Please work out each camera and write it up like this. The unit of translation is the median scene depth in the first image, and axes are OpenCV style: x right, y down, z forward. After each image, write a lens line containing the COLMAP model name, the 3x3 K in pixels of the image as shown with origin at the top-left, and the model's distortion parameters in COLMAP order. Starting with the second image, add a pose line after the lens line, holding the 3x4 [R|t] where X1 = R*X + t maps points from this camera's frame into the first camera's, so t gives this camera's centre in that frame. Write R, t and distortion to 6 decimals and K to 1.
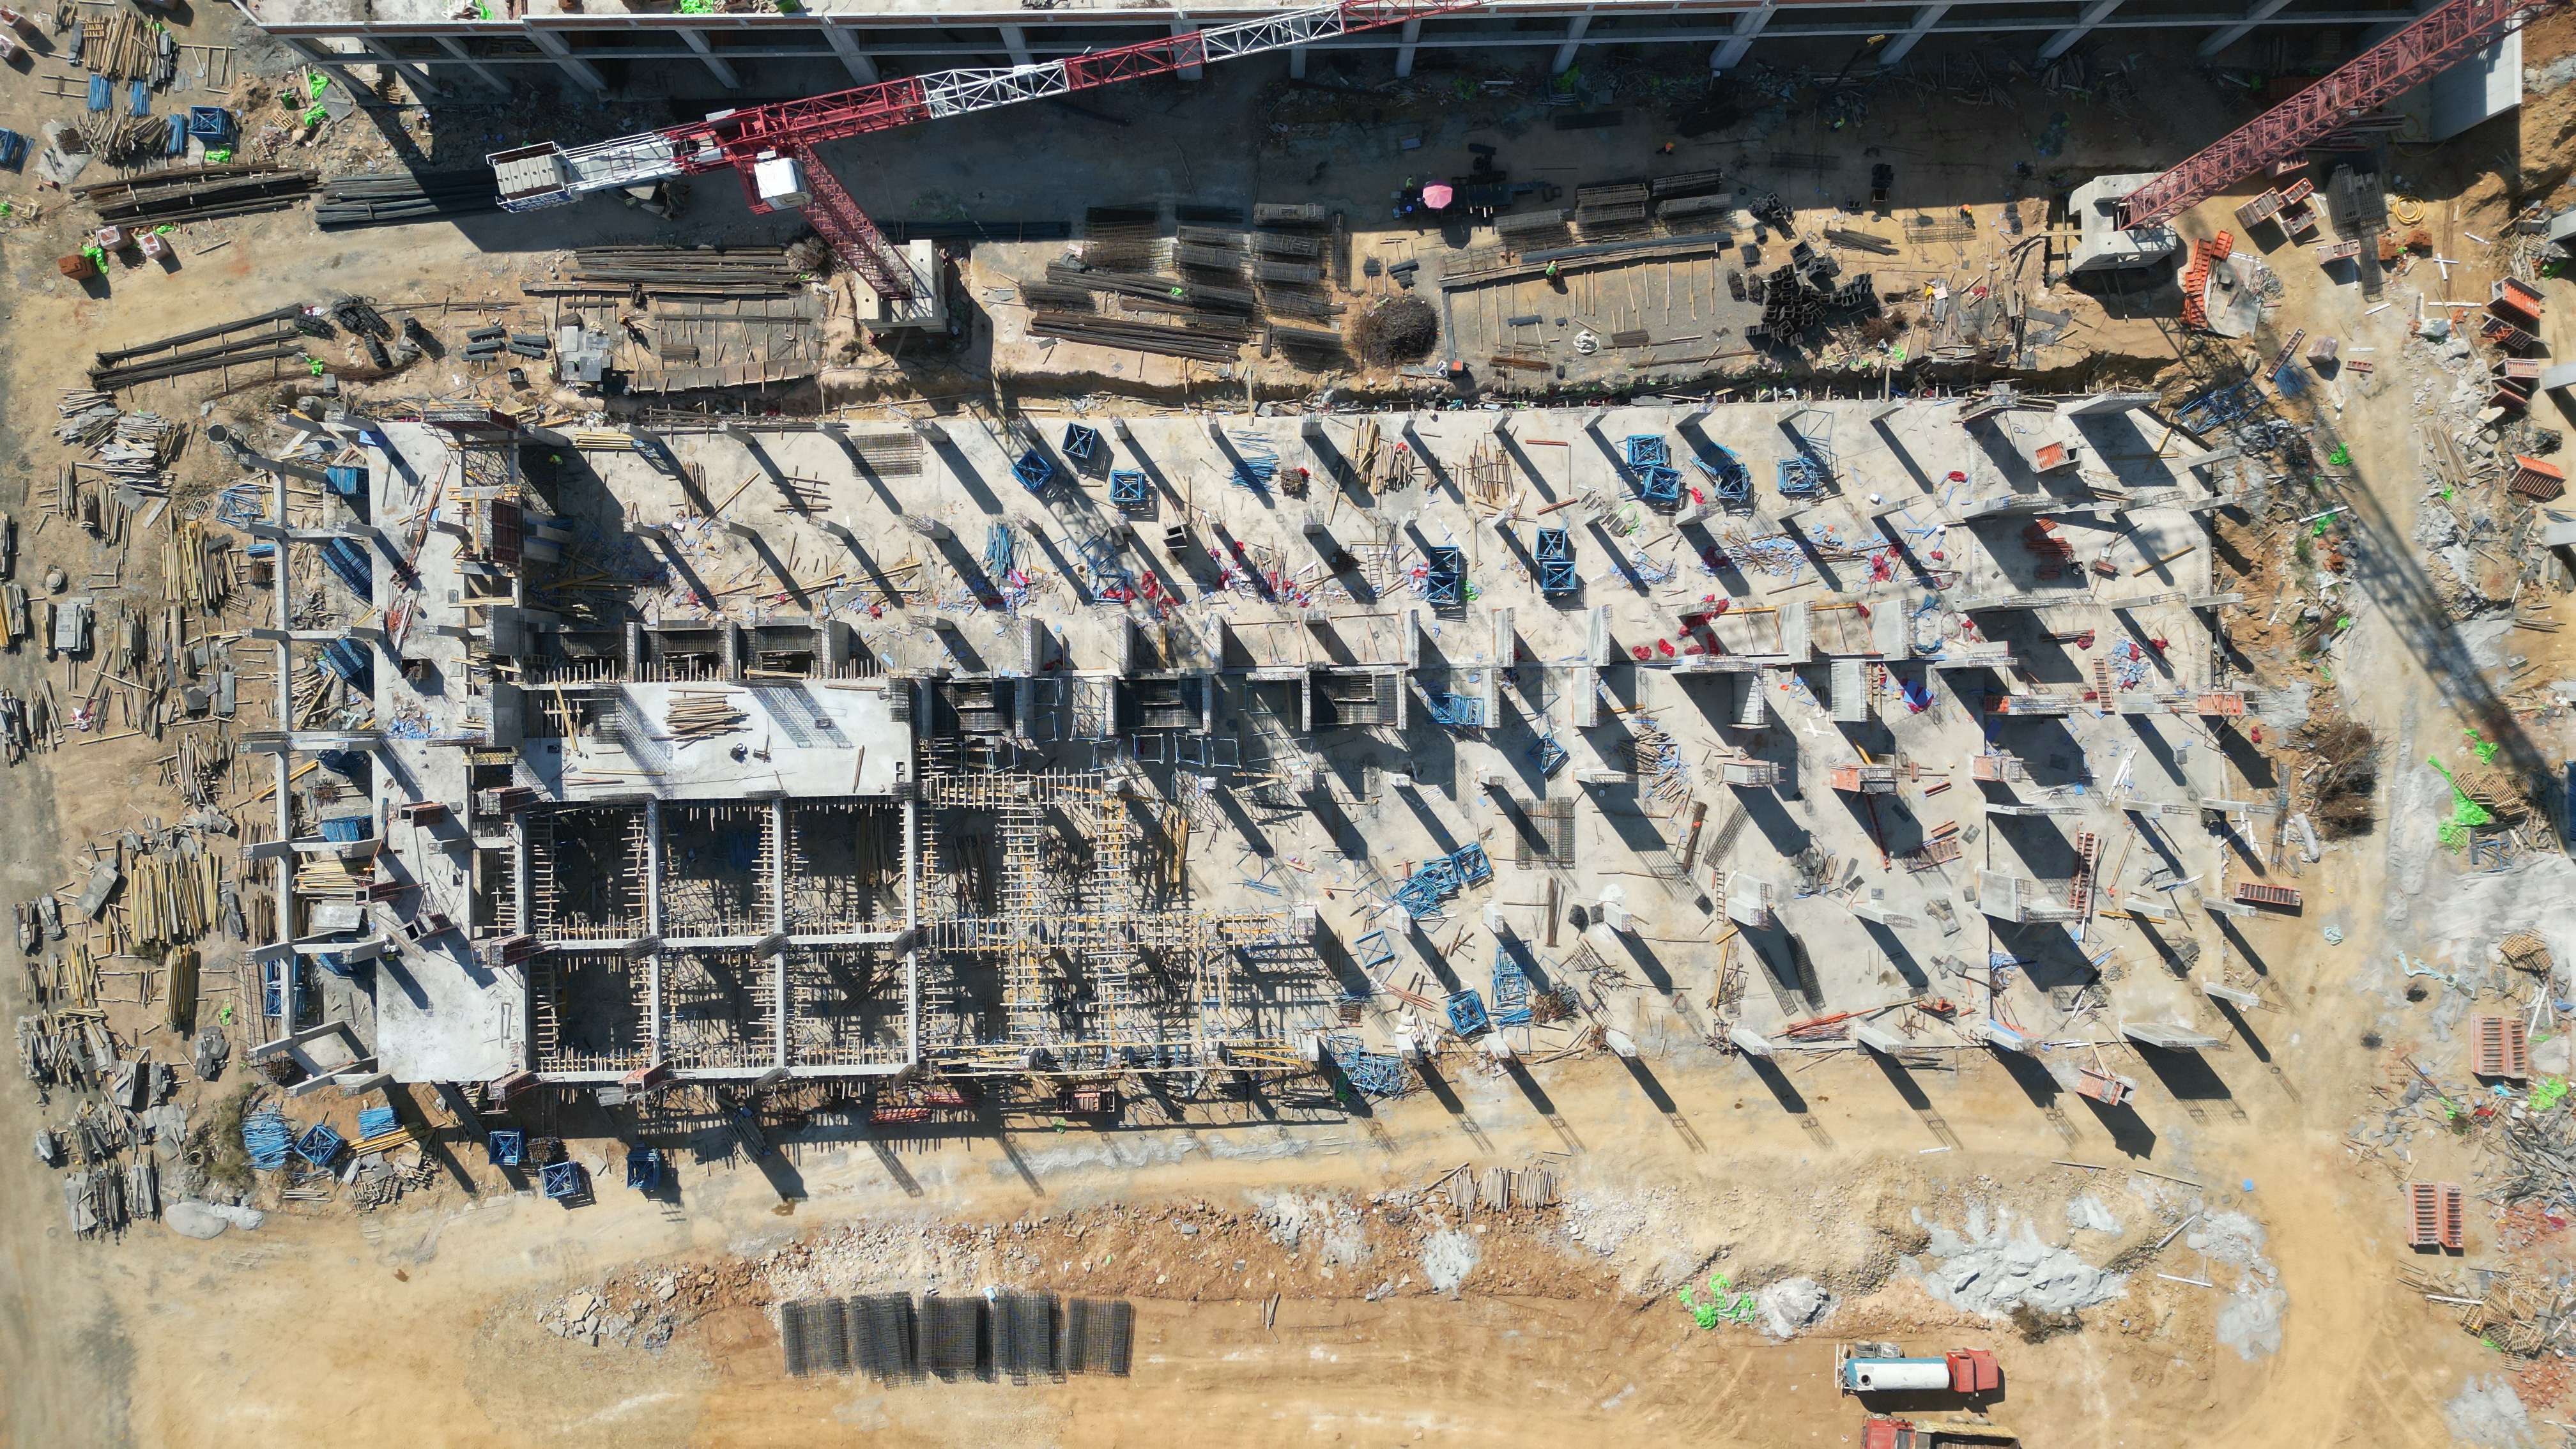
lens RADIAL K [[1747.4, 0, 1288.0], [0, 1747.4, 724.5], [0, 0, 1]] dist [0.075912, -0.074489]
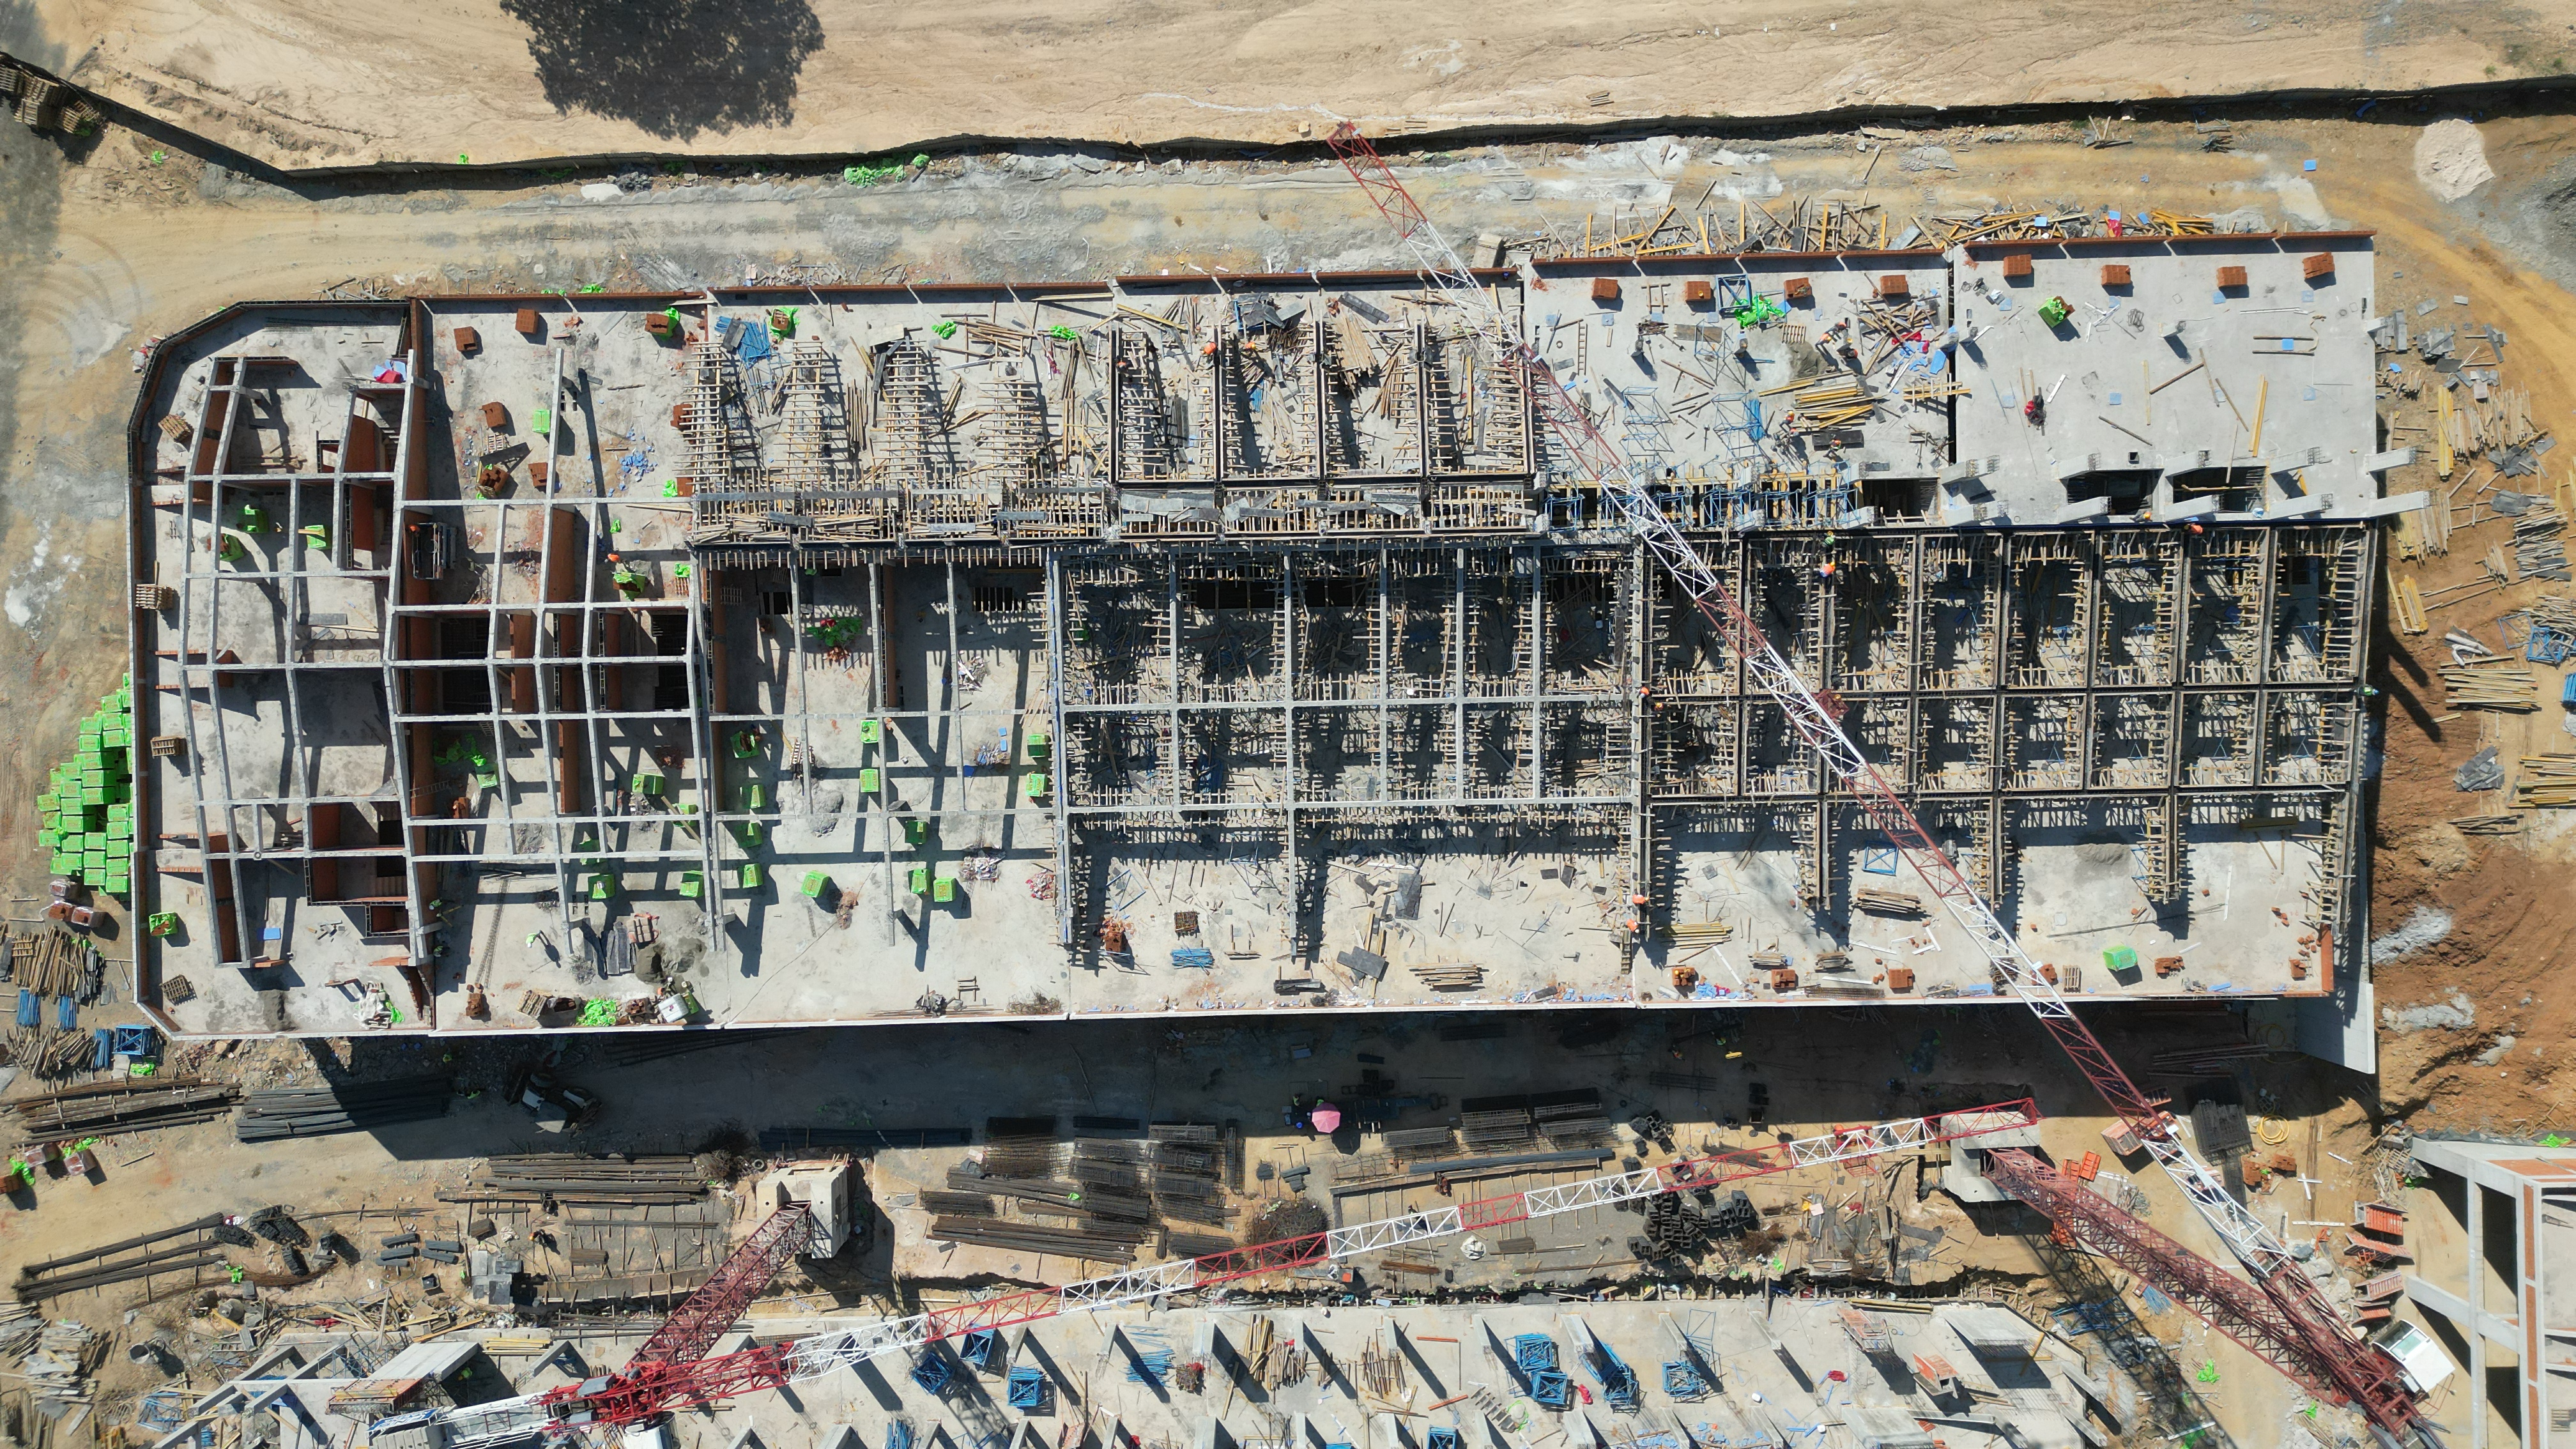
lens RADIAL K [[1747.4, 0, 1288.0], [0, 1747.4, 724.5], [0, 0, 1]] dist [0.075912, -0.074489]
pose [[0.999996, 0.001203, -0.002519, 0.063453], [-0.001207, 0.999998, -0.001624, -0.519019], [0.002517, 0.001627, 0.999996, -0.027353]]
